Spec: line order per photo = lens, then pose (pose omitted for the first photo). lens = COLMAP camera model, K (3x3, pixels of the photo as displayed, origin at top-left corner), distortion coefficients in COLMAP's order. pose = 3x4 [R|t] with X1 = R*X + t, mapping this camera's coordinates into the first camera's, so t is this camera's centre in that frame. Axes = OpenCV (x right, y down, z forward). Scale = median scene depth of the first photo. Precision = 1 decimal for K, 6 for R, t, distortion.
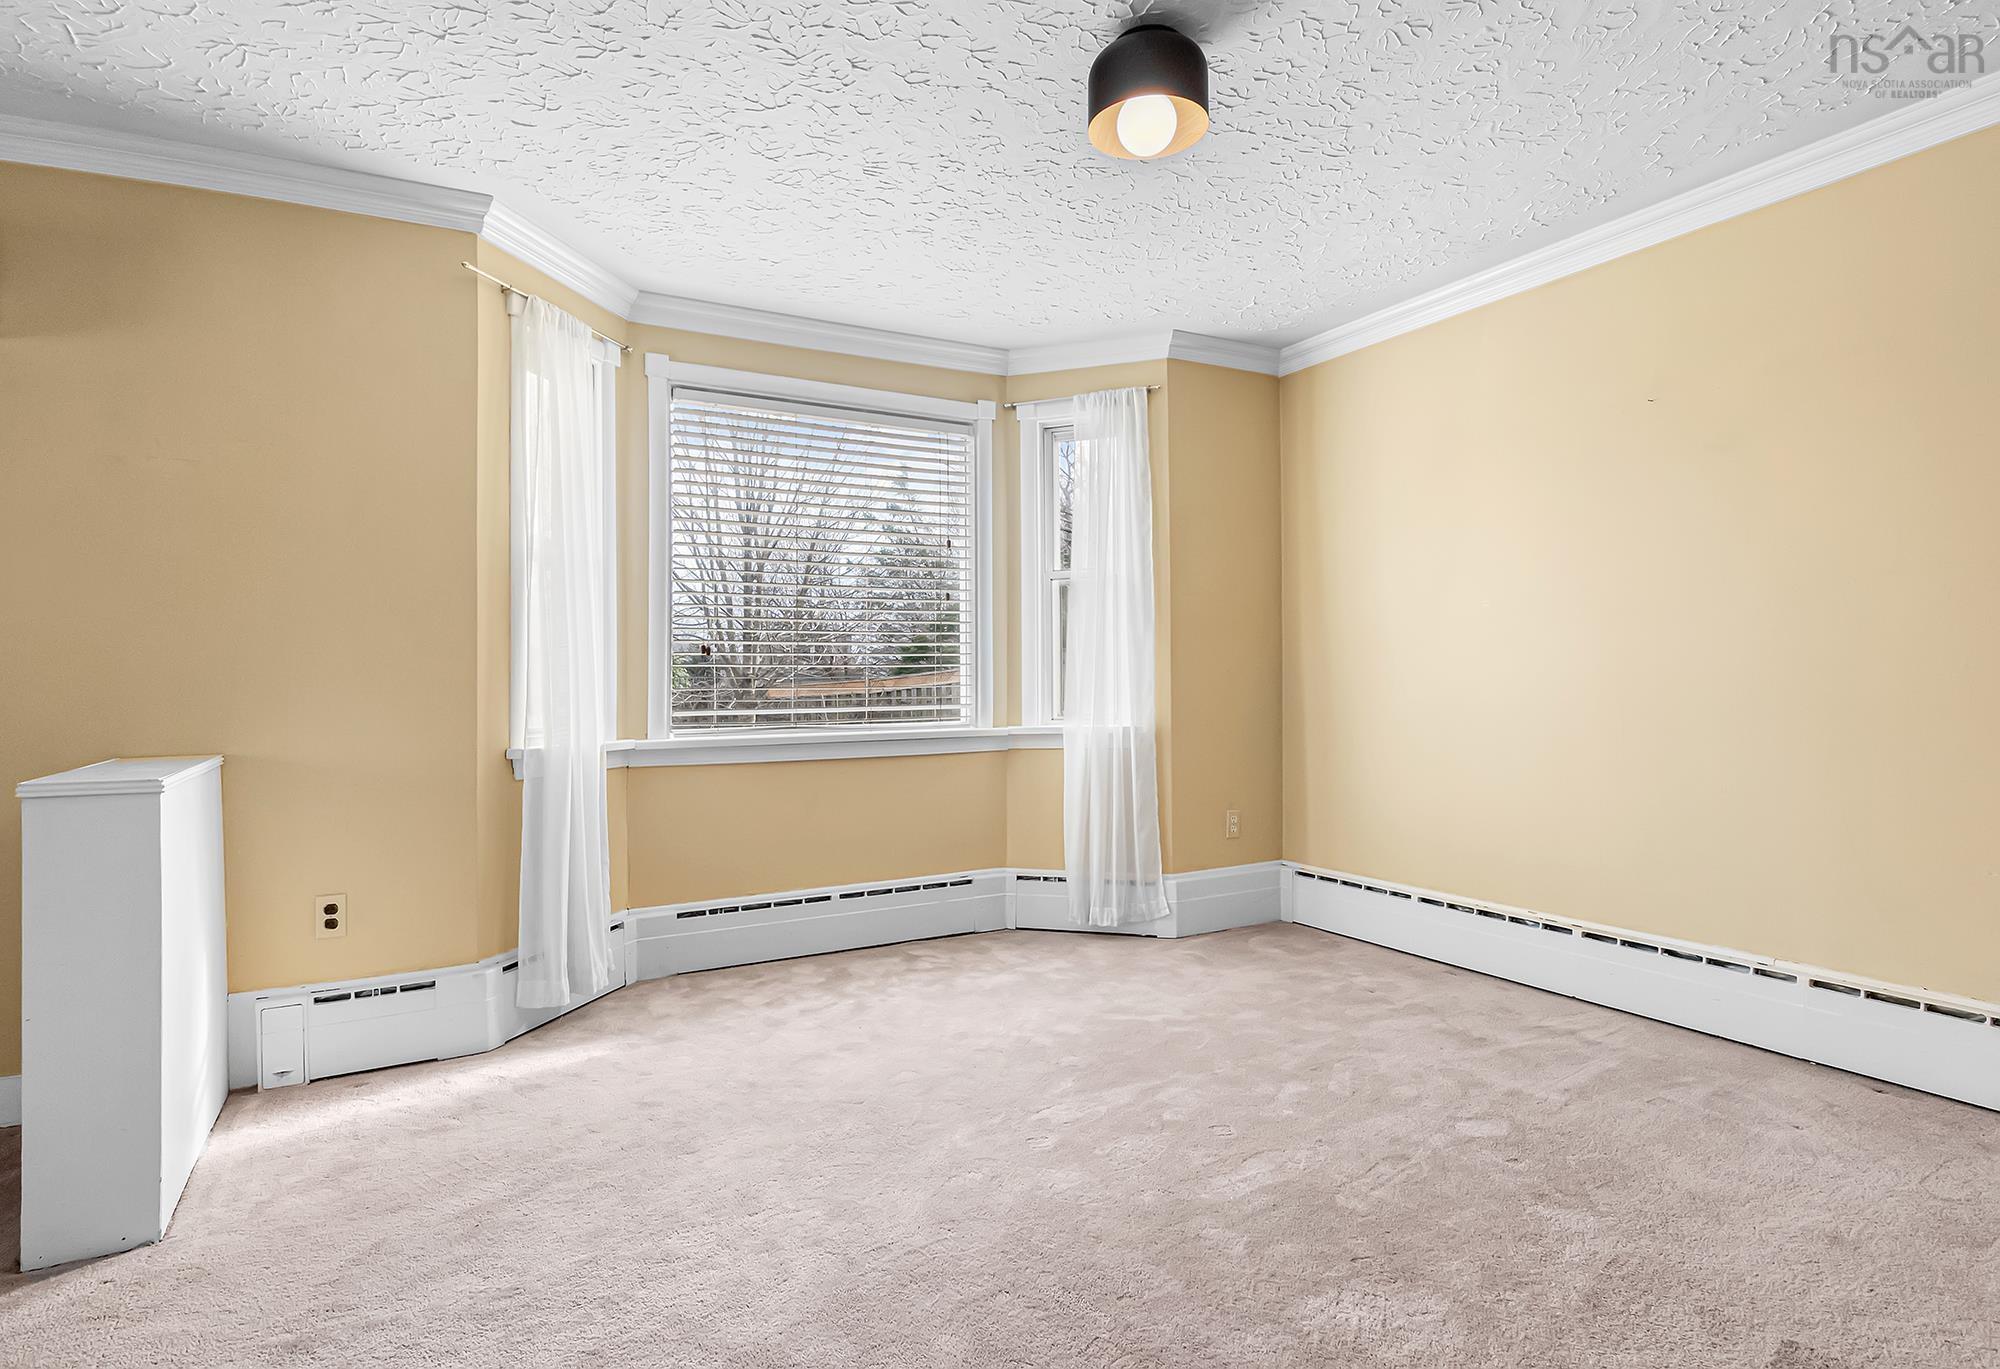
lens RADIAL K [[1050.5, 0, 997.7], [0, 1050.5, 669.1], [0, 0, 1]] dist [-0.011829, -0.000239]
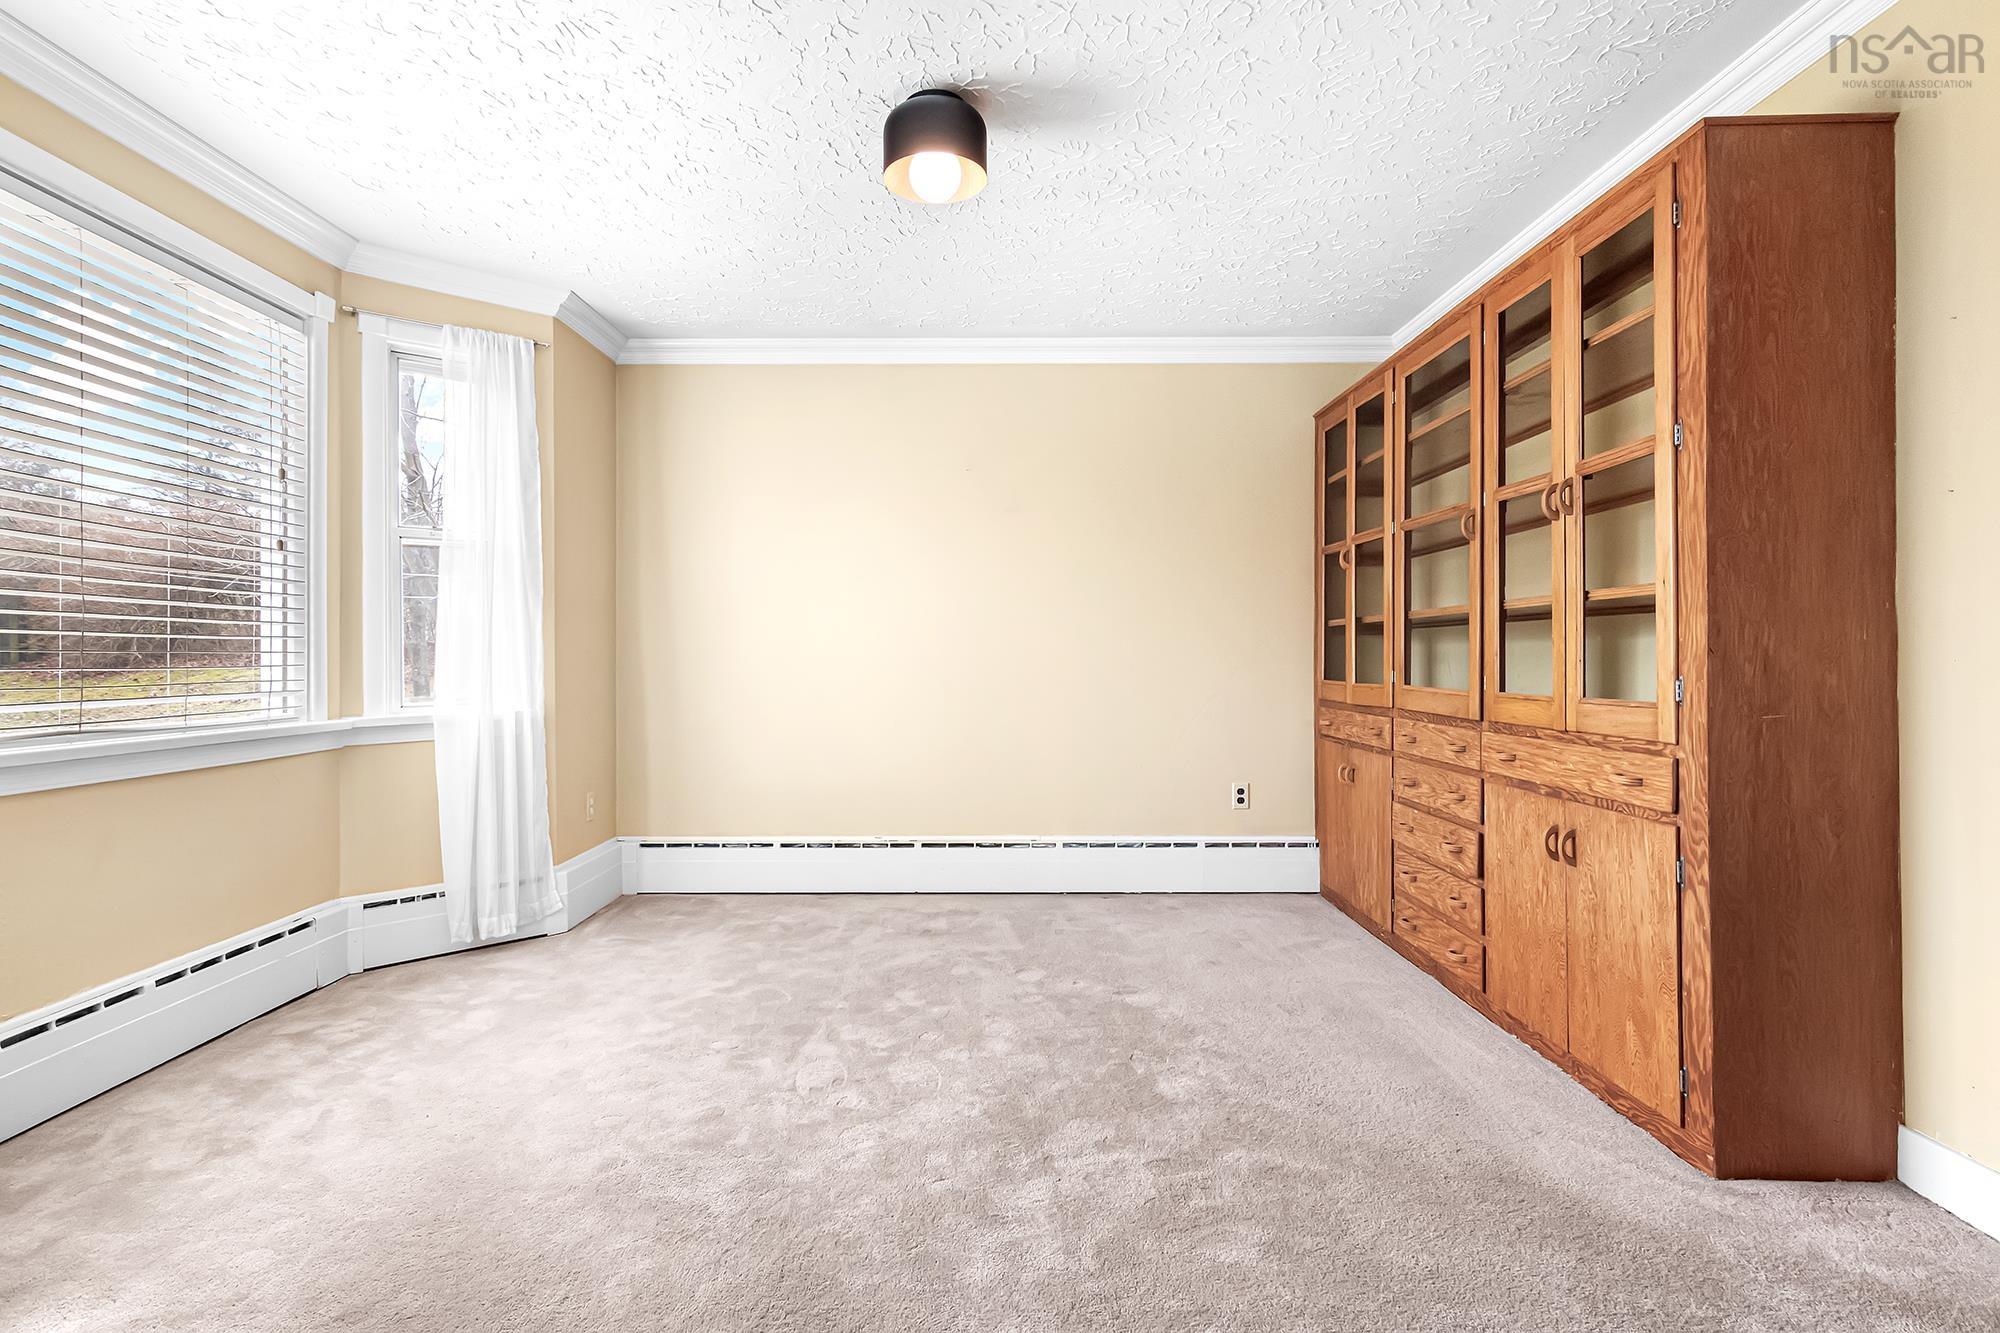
lens RADIAL K [[981.9, 0, 1004.2], [0, 981.9, 660.6], [0, 0, 1]] dist [-0.002973, 0.000083]
pose [[0.477471, 0.005617, 0.878629, -0.422010], [-0.011369, 0.999935, -0.000214, 0.006670], [-0.878574, -0.009887, 0.477504, 0.228681]]
